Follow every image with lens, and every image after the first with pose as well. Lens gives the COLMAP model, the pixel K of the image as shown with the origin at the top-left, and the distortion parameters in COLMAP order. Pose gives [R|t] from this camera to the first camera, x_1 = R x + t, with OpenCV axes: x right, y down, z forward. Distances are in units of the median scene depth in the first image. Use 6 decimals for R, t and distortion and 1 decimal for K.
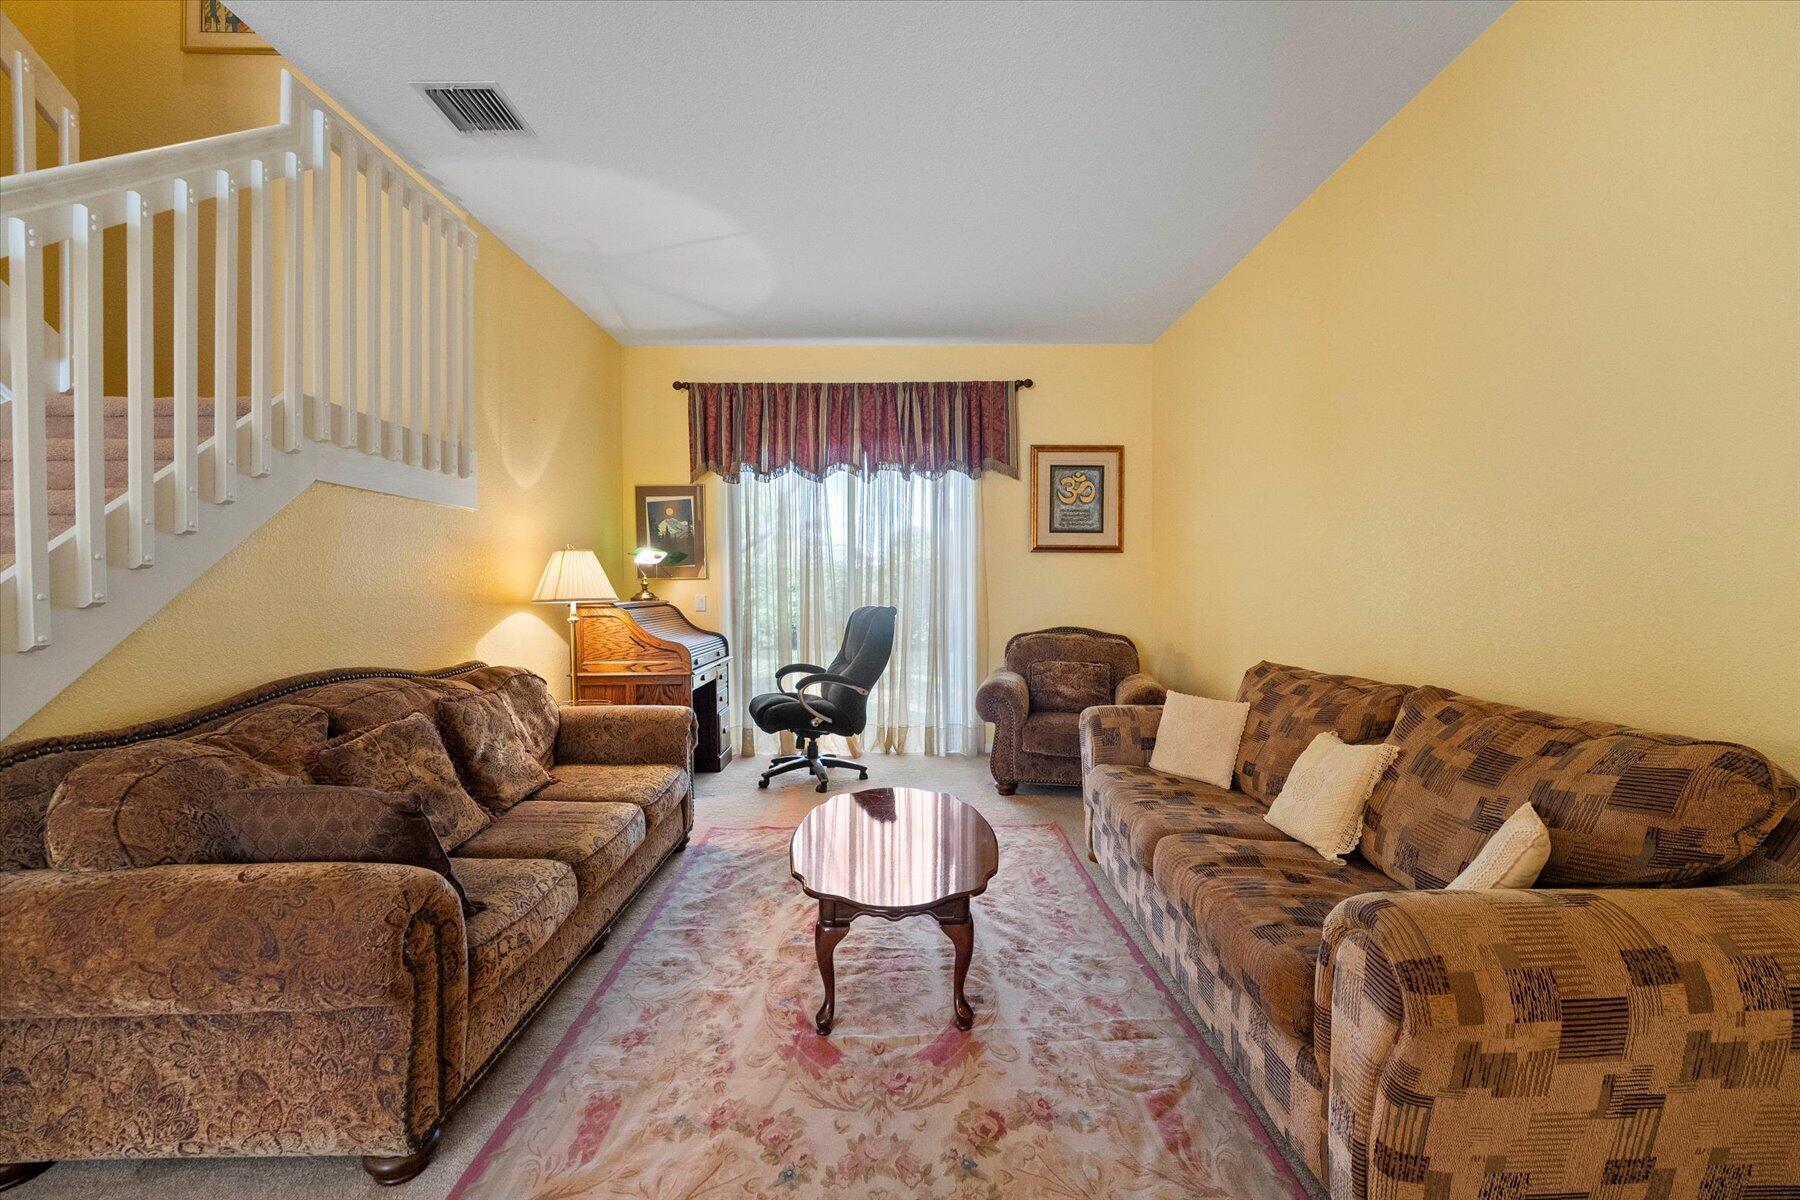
lens RADIAL K [[730.2, 0, 908.5], [0, 730.2, 611.2], [0, 0, 1]] dist [-0.017653, 0.000168]
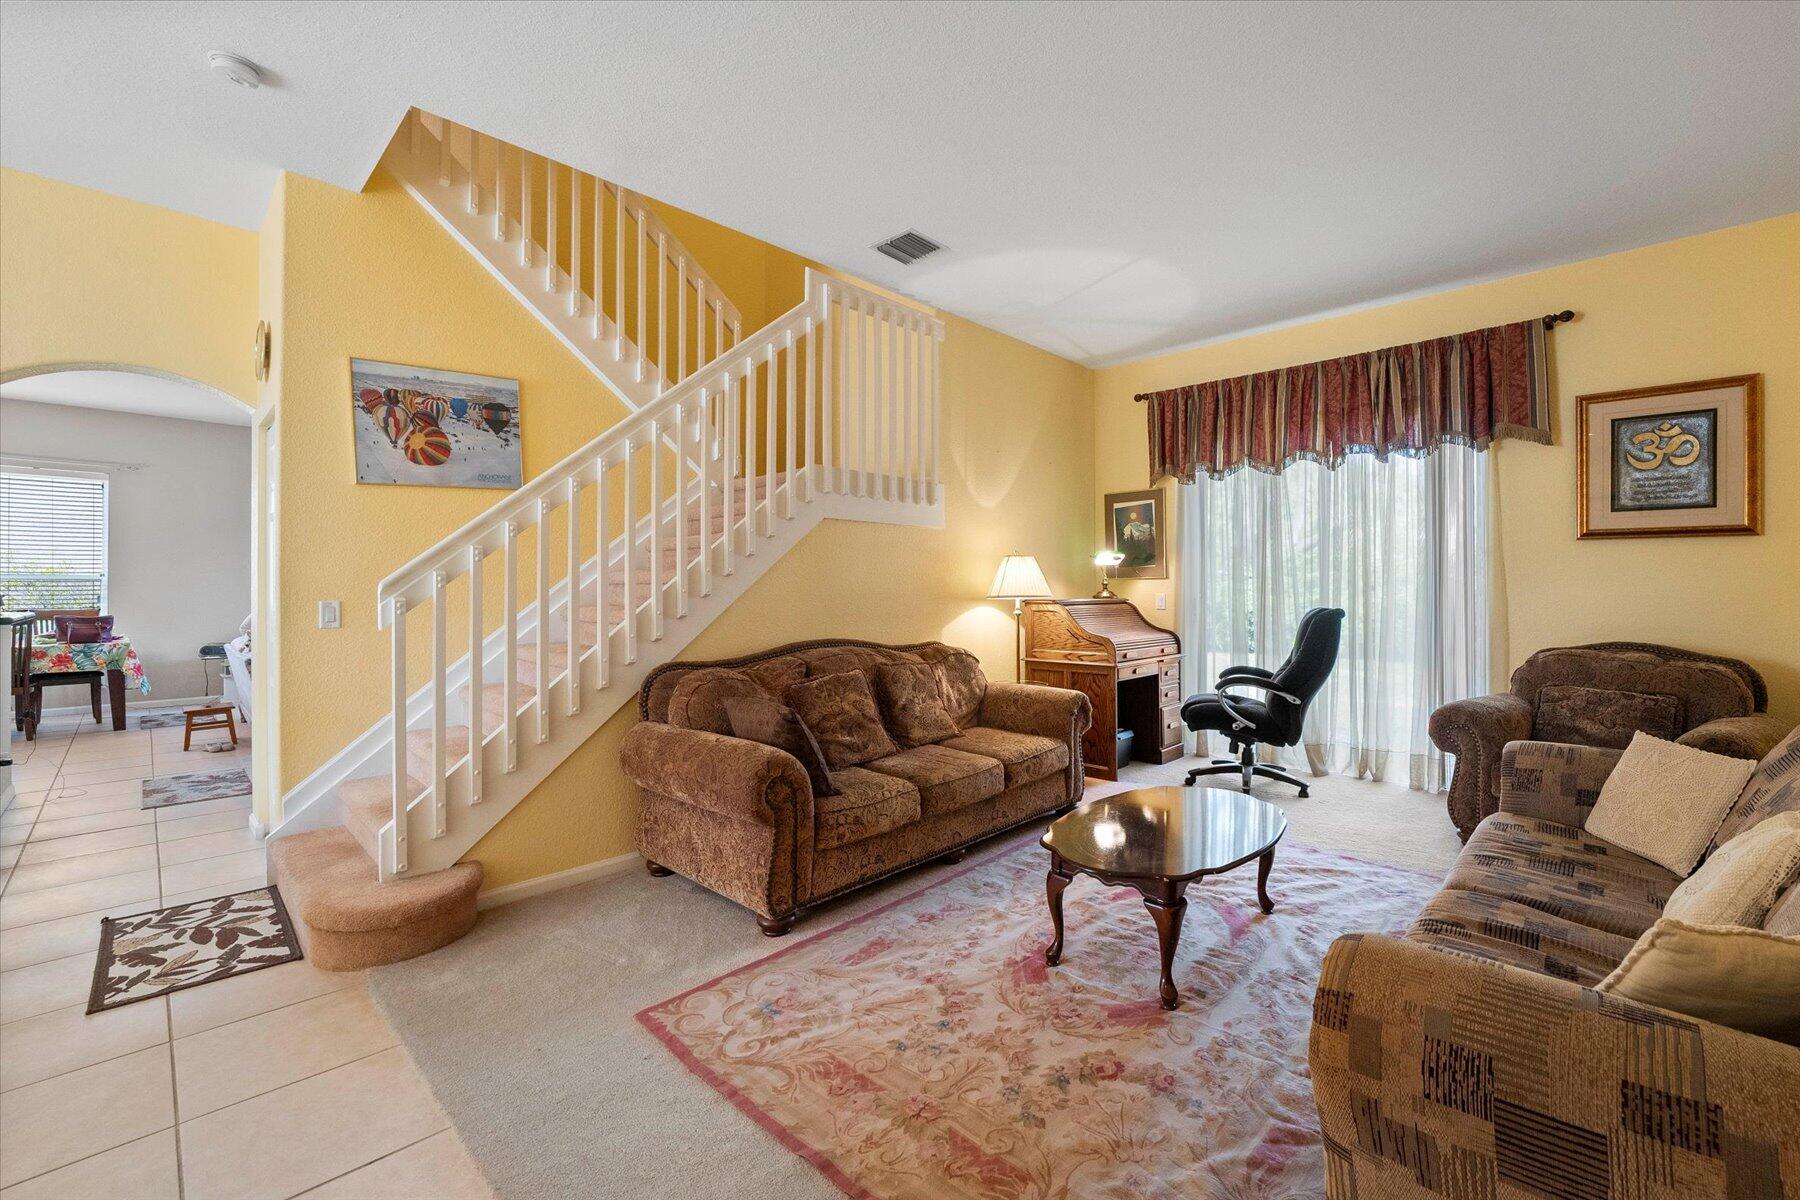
lens RADIAL K [[744.1, 0, 900.0], [0, 744.1, 600.0], [0, 0, 1]] dist [-0.026702, 0.006030]
pose [[0.709369, 0.013686, -0.704705, 0.238747], [-0.024215, 0.999694, -0.004960, 0.000844], [0.704421, 0.020583, 0.709483, -0.015202]]
